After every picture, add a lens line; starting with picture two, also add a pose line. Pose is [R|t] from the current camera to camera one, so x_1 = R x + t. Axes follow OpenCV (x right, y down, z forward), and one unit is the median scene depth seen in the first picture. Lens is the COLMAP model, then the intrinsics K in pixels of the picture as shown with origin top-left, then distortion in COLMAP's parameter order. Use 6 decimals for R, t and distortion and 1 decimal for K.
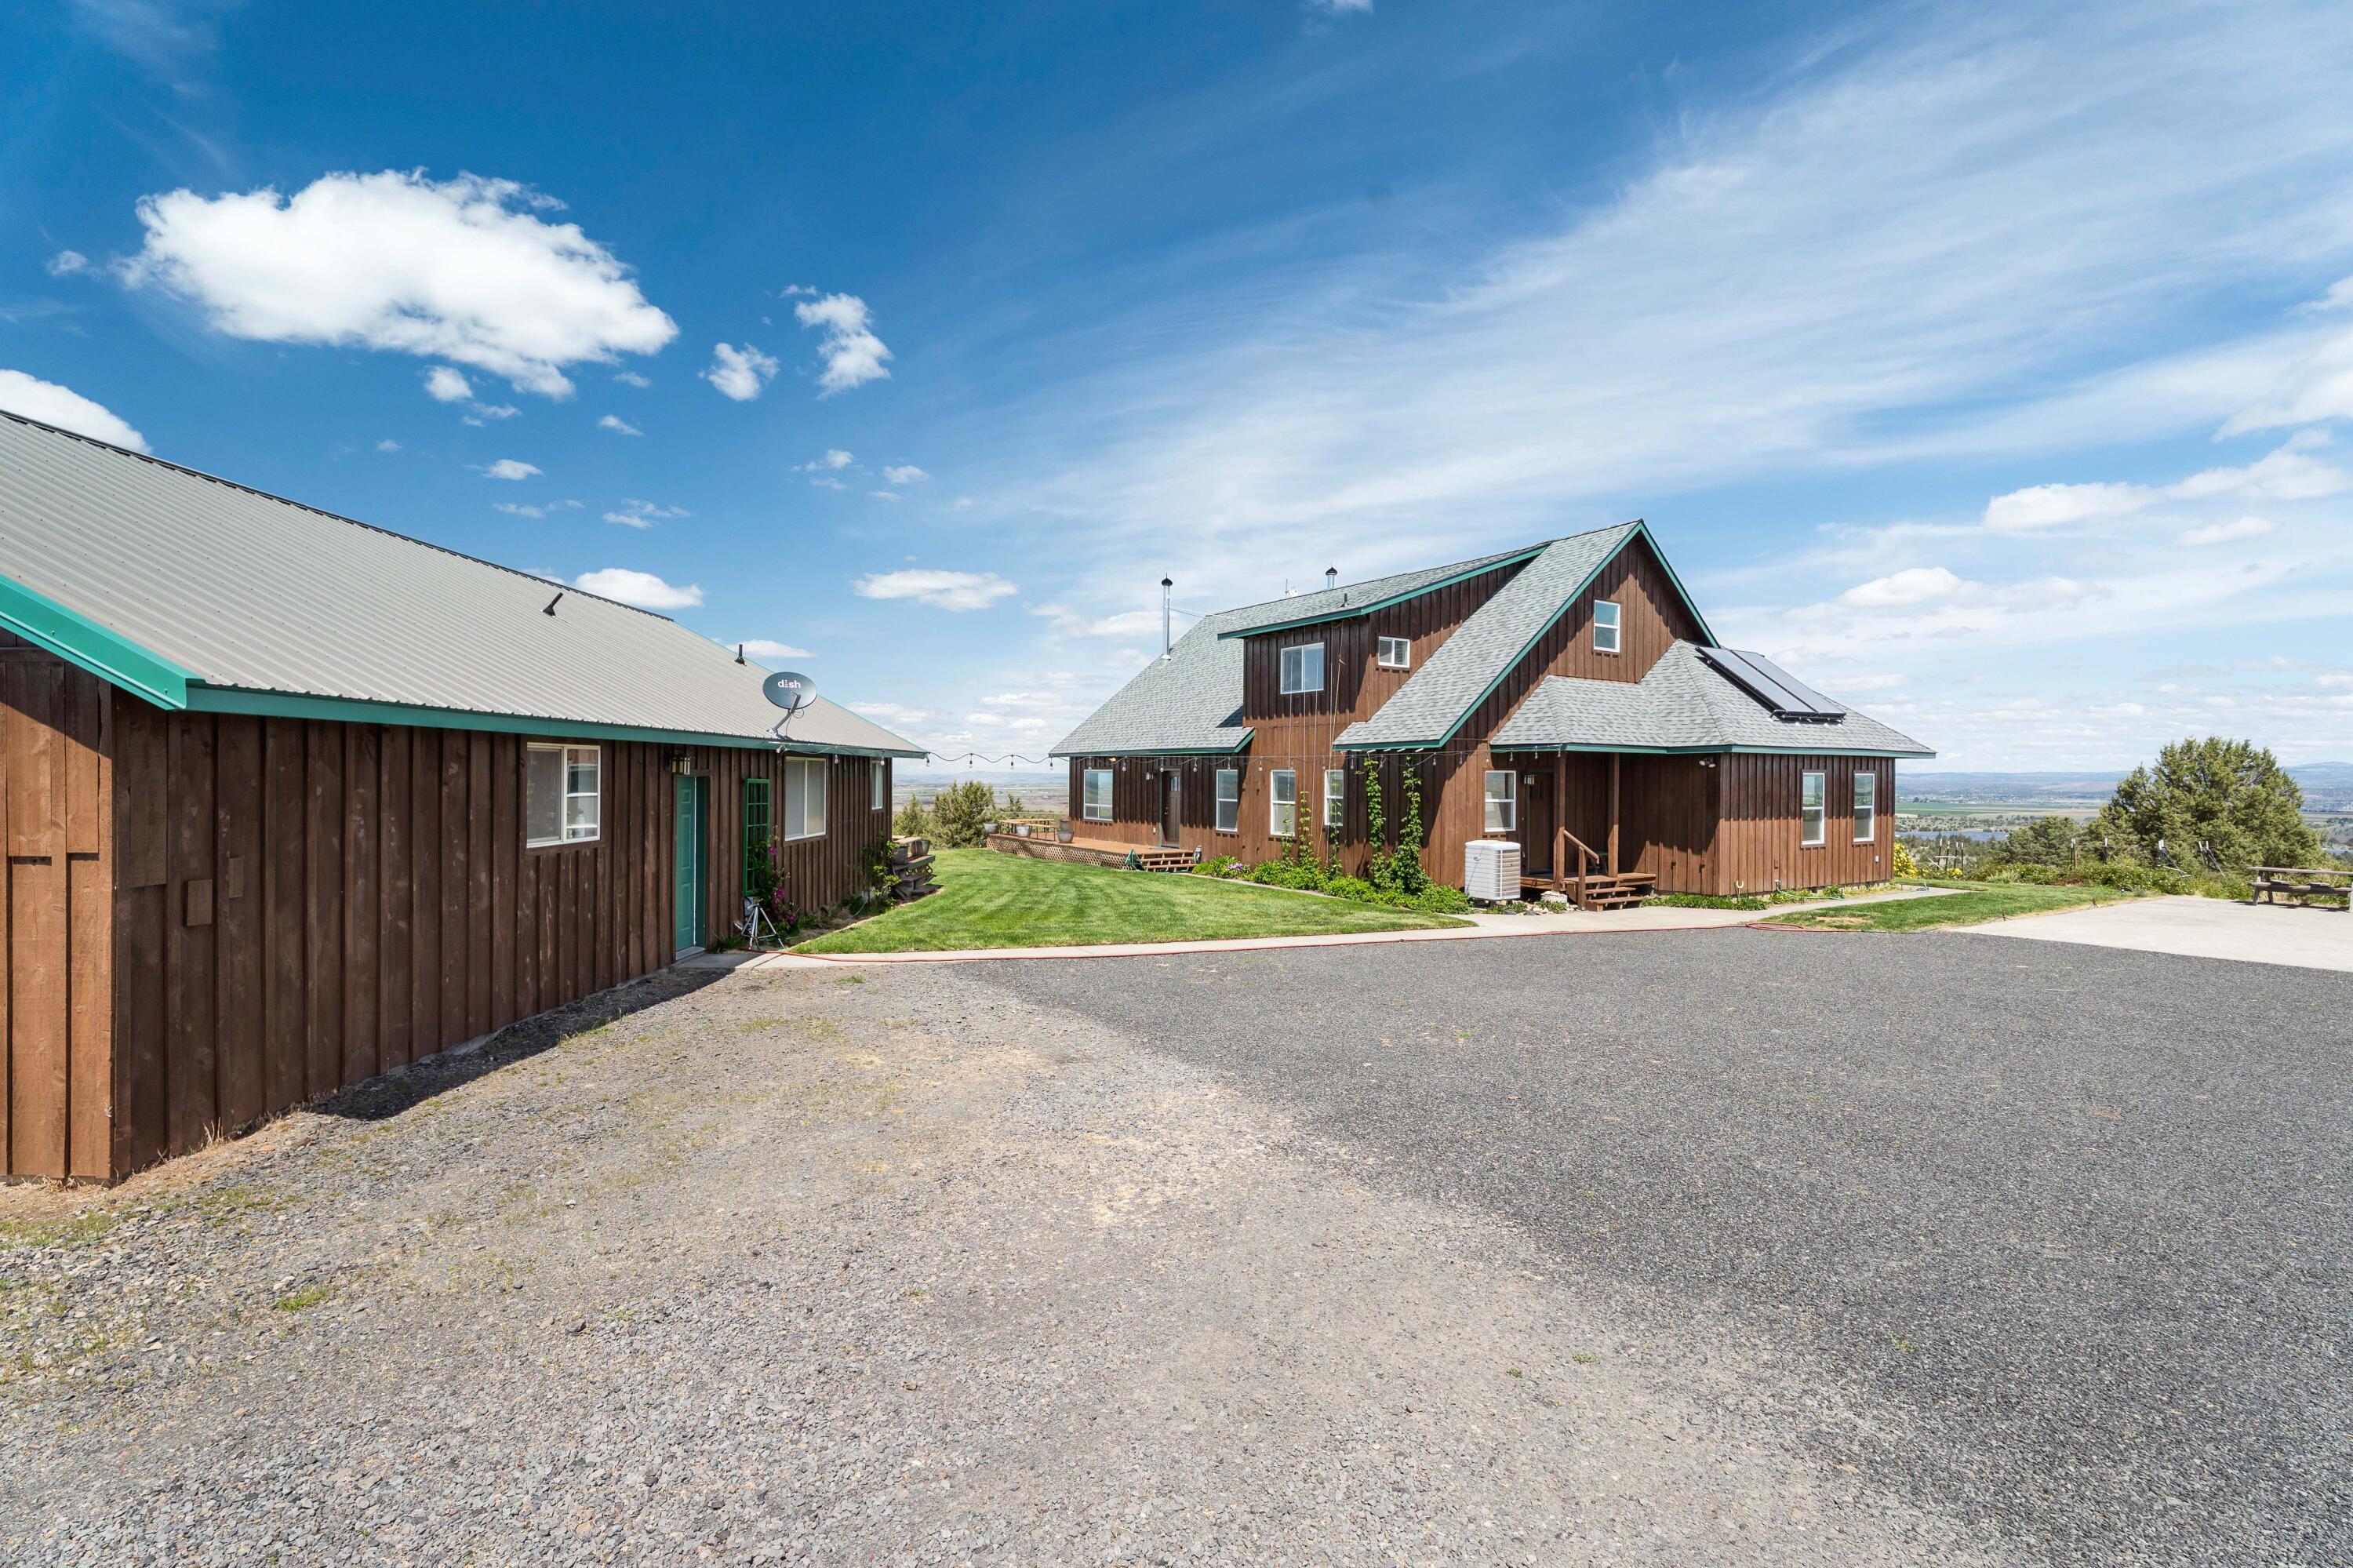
lens RADIAL K [[1058.0, 0, 1176.1], [0, 1058.0, 774.2], [0, 0, 1]] dist [0.002687, -0.001503]
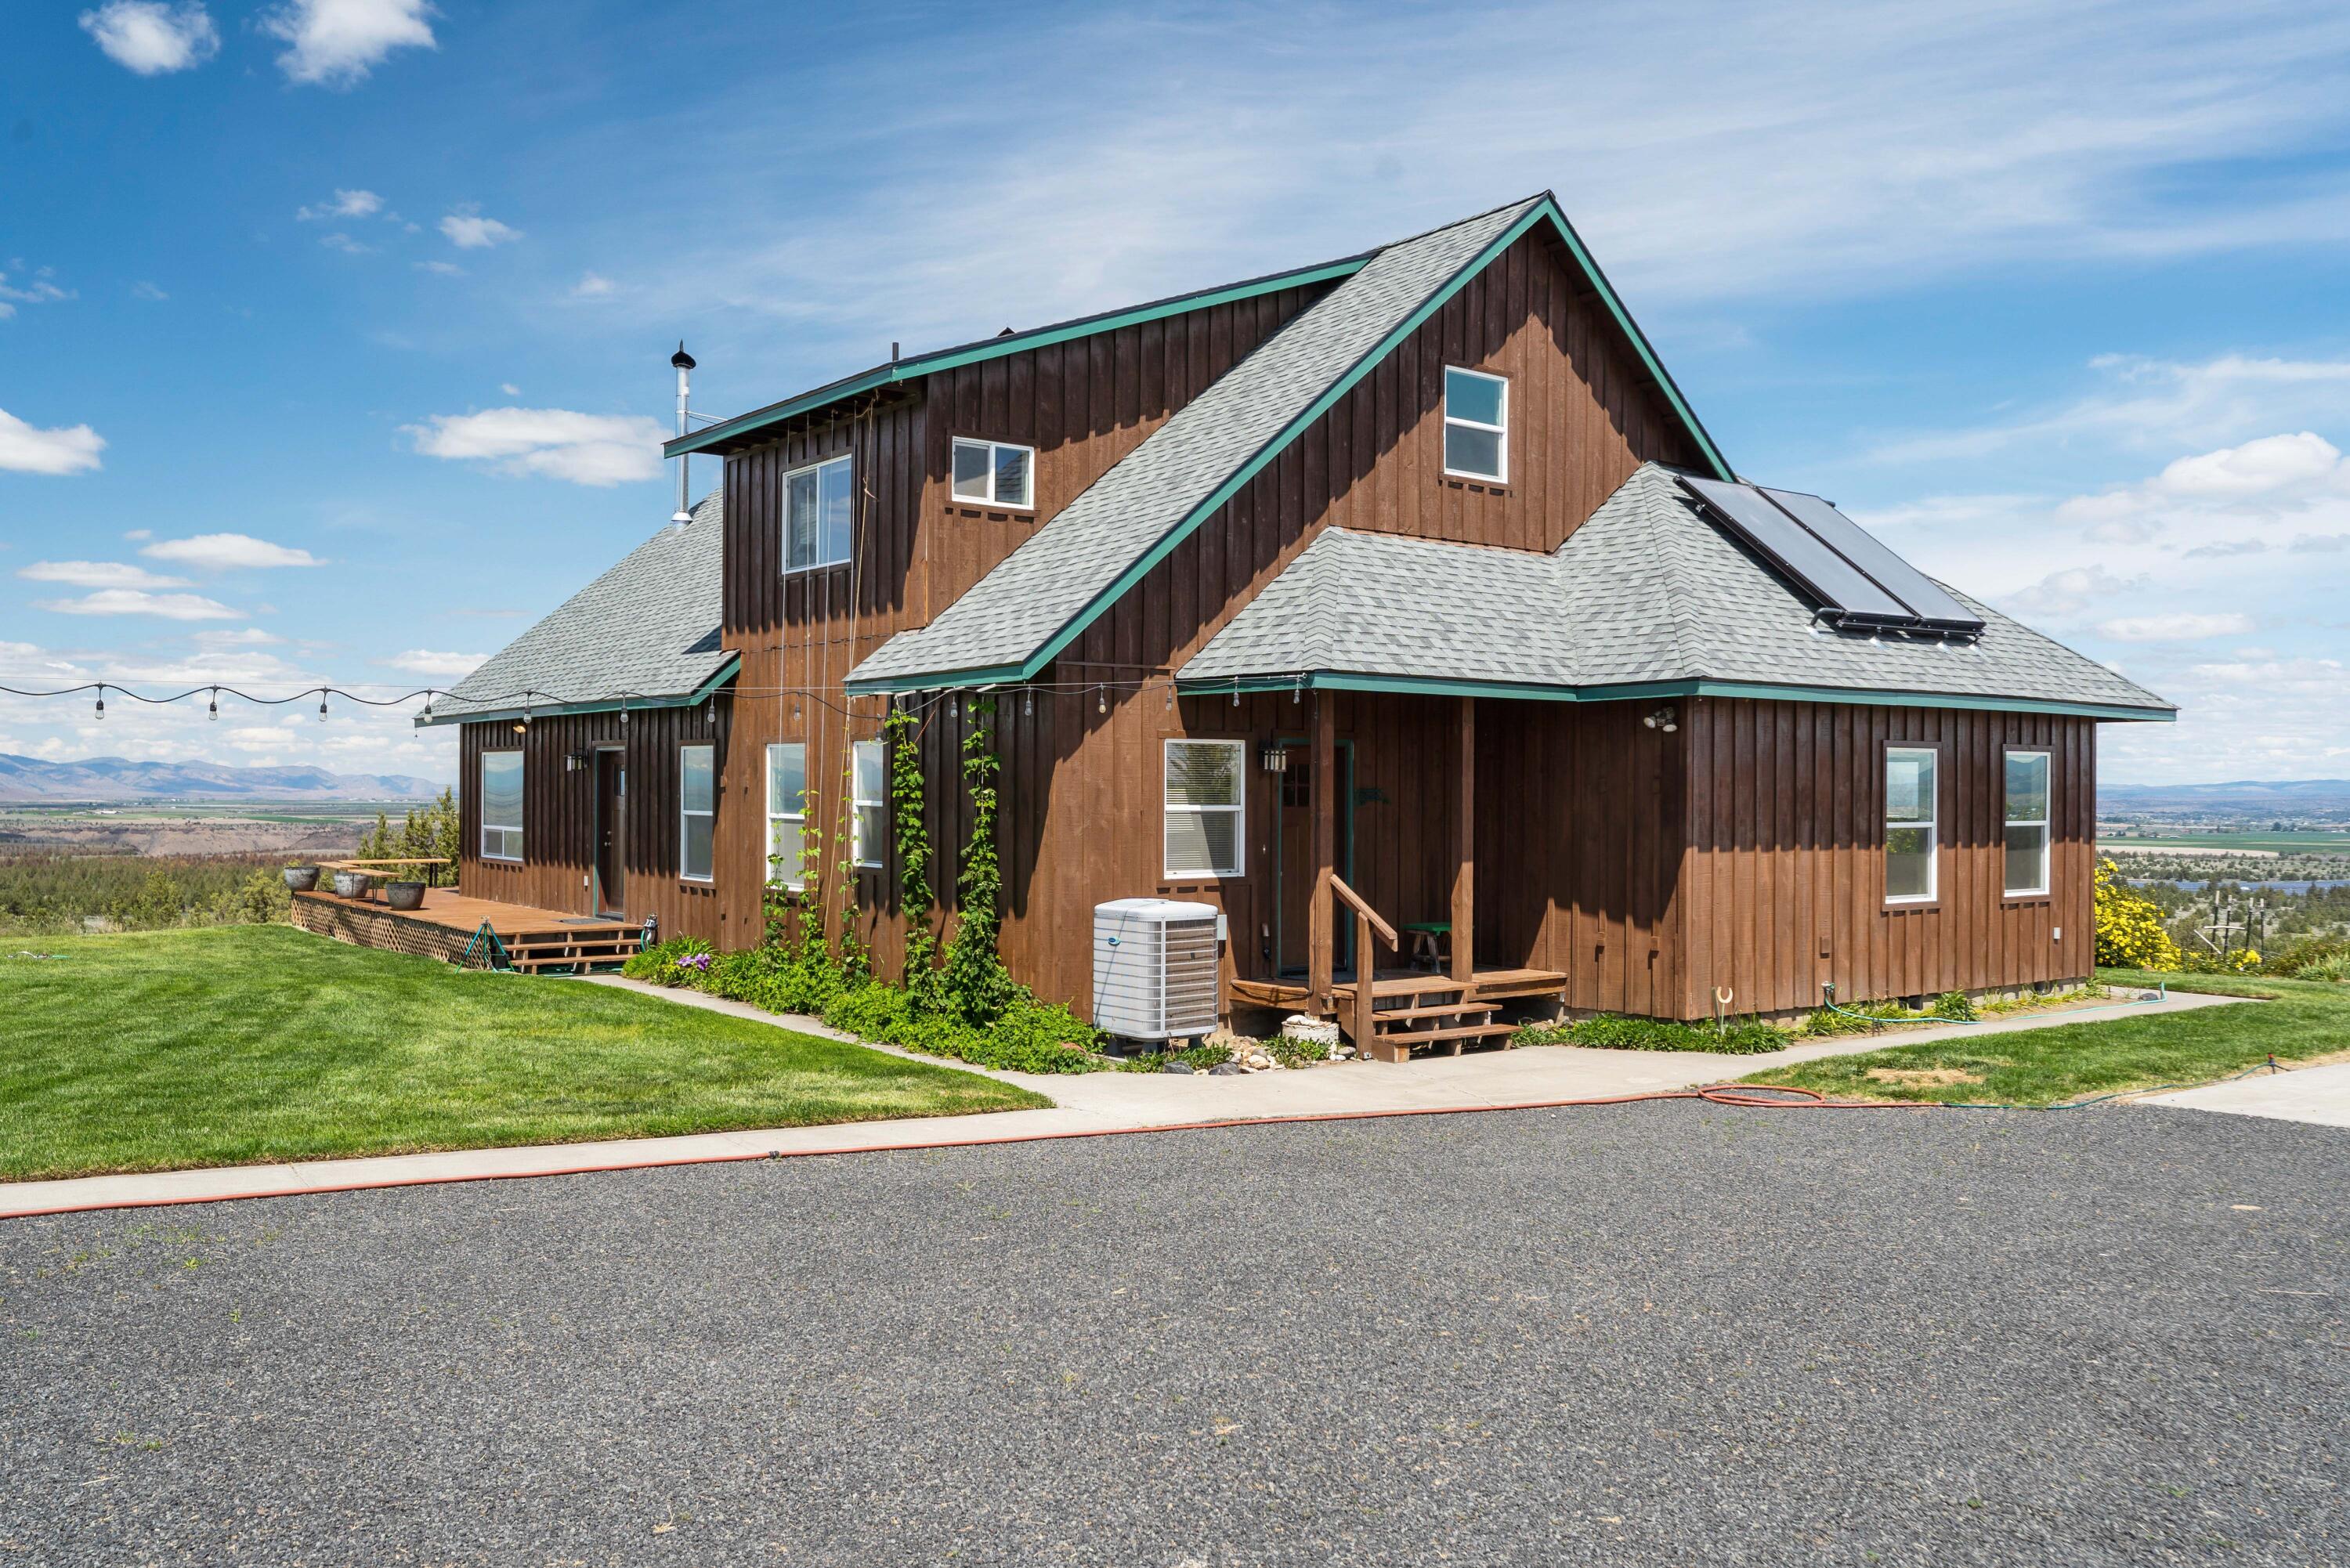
lens RADIAL K [[1869.9, 0, 1163.3], [0, 1869.9, 778.3], [0, 0, 1]] dist [0.009373, 0.004458]
pose [[0.996540, -0.000368, 0.083109, 0.215521], [0.000567, 0.999997, -0.002381, 0.013922], [-0.083108, 0.002420, 0.996538, 0.221437]]
